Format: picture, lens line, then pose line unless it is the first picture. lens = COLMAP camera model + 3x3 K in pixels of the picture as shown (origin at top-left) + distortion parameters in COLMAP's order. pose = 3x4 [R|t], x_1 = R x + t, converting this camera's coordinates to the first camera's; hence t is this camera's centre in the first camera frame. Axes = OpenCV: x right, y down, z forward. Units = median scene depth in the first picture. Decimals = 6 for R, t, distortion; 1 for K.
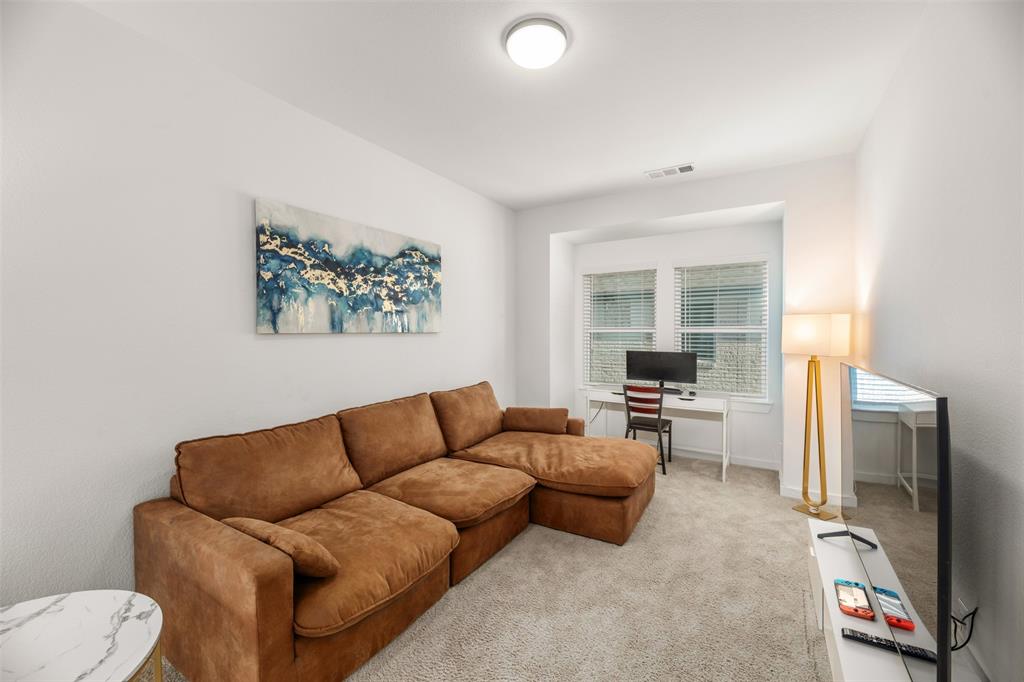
lens RADIAL K [[421.7, 0, 512.1], [0, 421.7, 337.2], [0, 0, 1]] dist [0.002544, 0.000255]
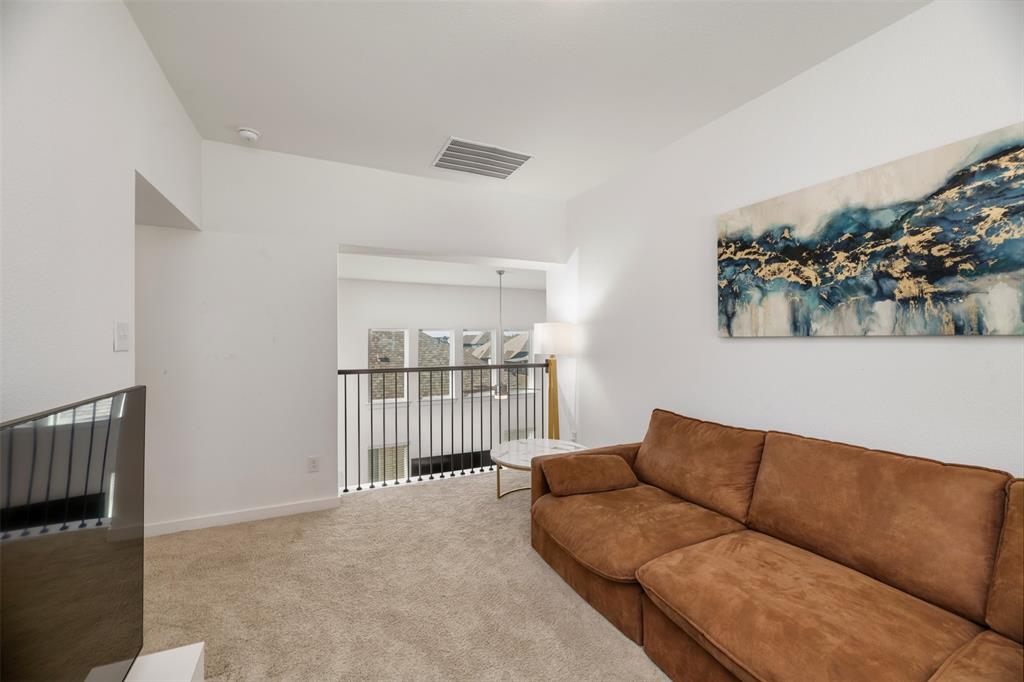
lens RADIAL K [[421.7, 0, 512.4], [0, 421.7, 339.1], [0, 0, 1]] dist [0.002544, 0.000255]
pose [[-0.552691, 0.004699, -0.833373, 0.535882], [-0.006062, 0.999935, 0.009658, -0.008626], [0.833364, 0.010389, -0.552627, 0.984217]]
